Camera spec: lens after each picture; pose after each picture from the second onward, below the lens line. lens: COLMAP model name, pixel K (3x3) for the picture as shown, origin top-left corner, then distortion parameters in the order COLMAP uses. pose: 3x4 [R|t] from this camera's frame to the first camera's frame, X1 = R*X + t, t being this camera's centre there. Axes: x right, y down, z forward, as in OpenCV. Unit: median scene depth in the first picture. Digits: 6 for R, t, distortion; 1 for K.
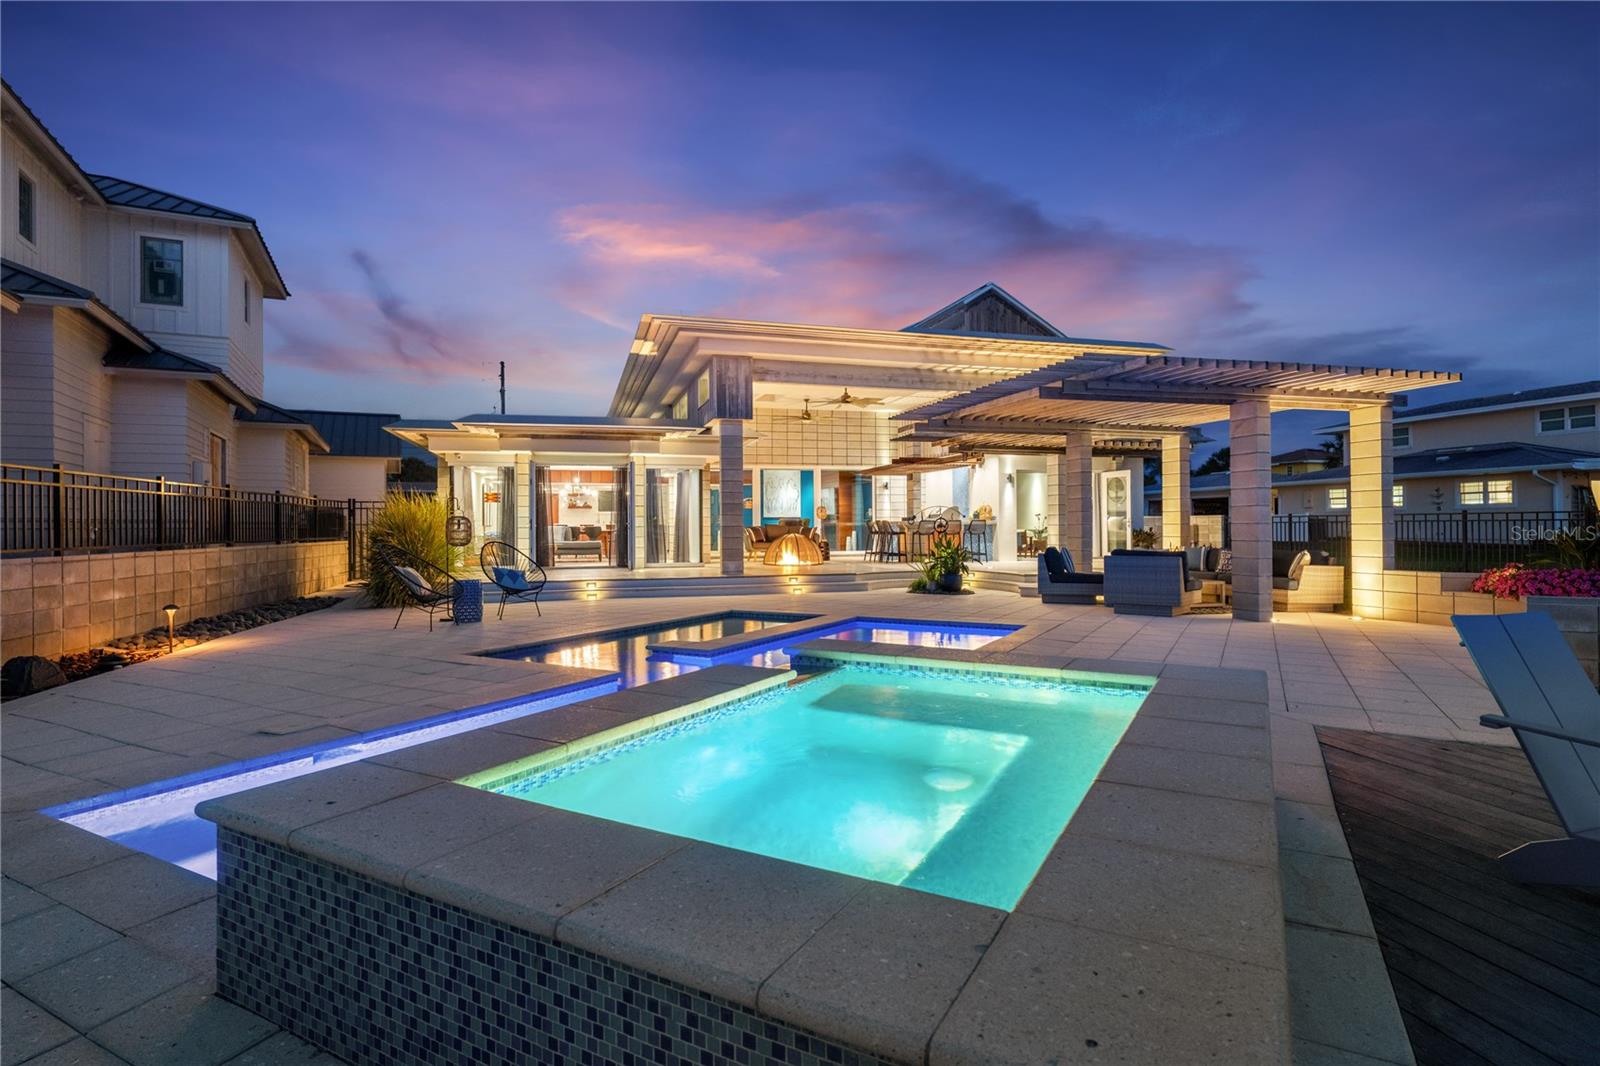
lens RADIAL K [[816.6, 0, 801.8], [0, 816.6, 501.0], [0, 0, 1]] dist [0.002435, -0.000065]
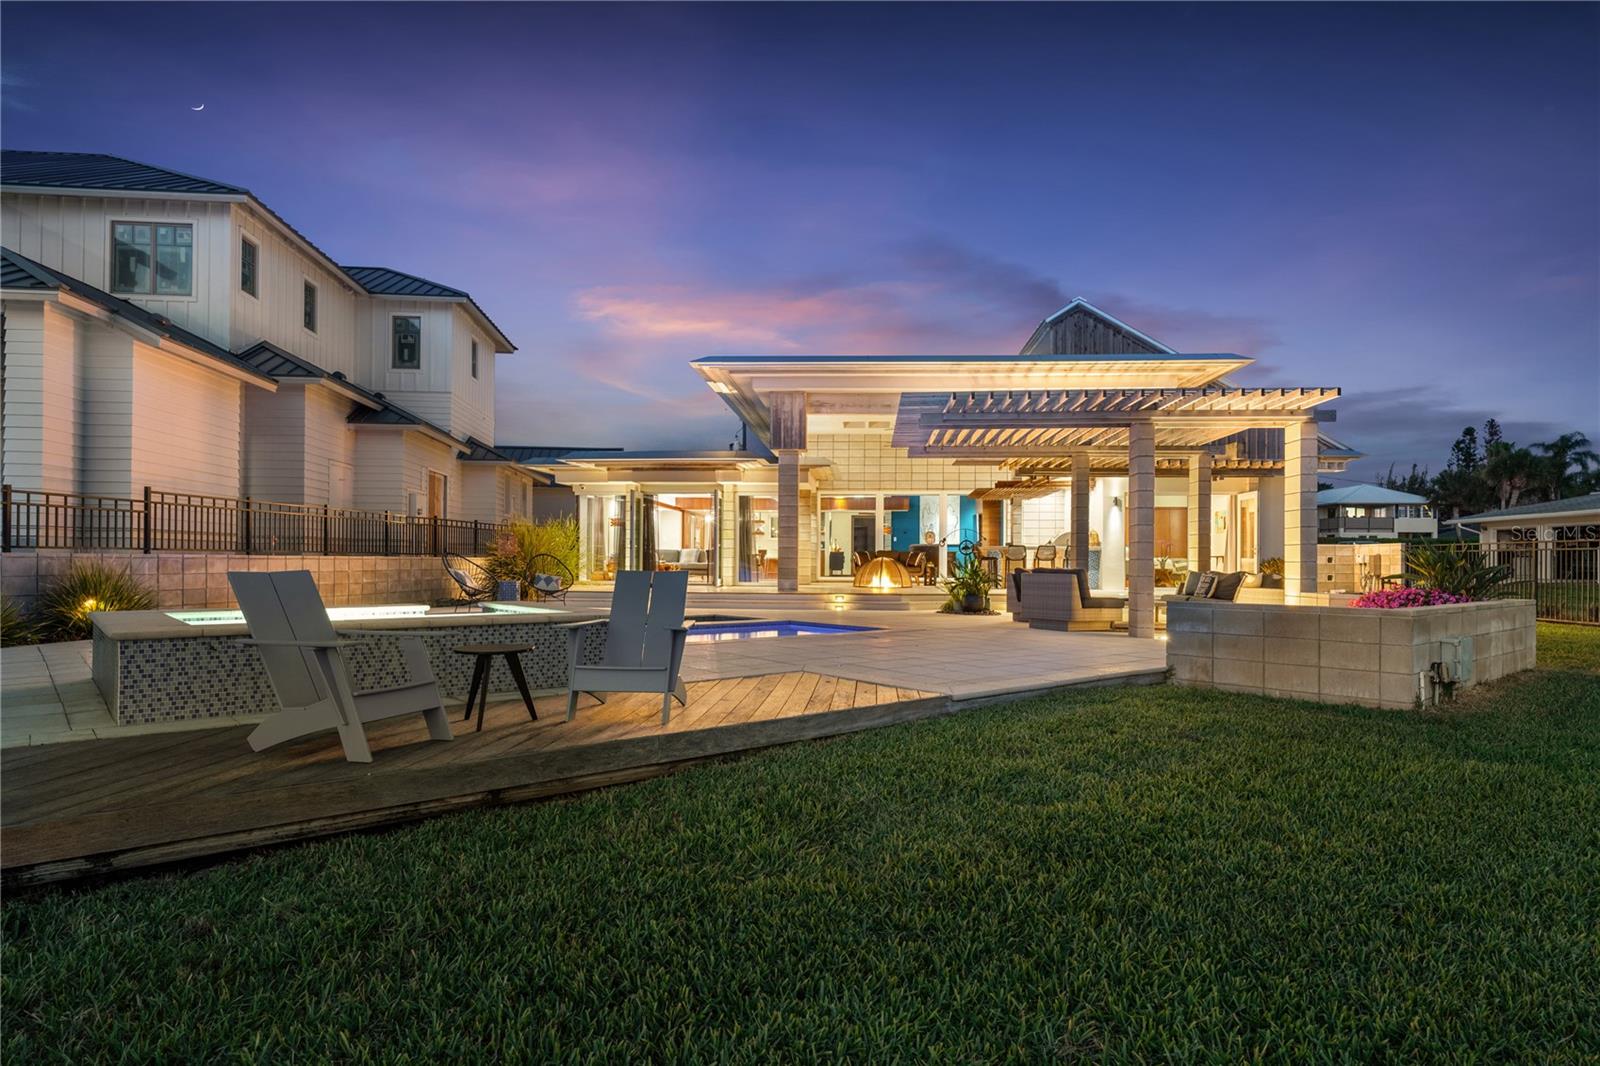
lens RADIAL K [[923.0, 0, 800.0], [0, 923.0, 533.0], [0, 0, 1]] dist [-0.003276, -0.000044]
pose [[0.938206, 0.002793, -0.346065, 0.334312], [-0.002387, 0.999996, 0.001600, 0.008921], [0.346068, -0.000675, 0.938209, -0.143063]]
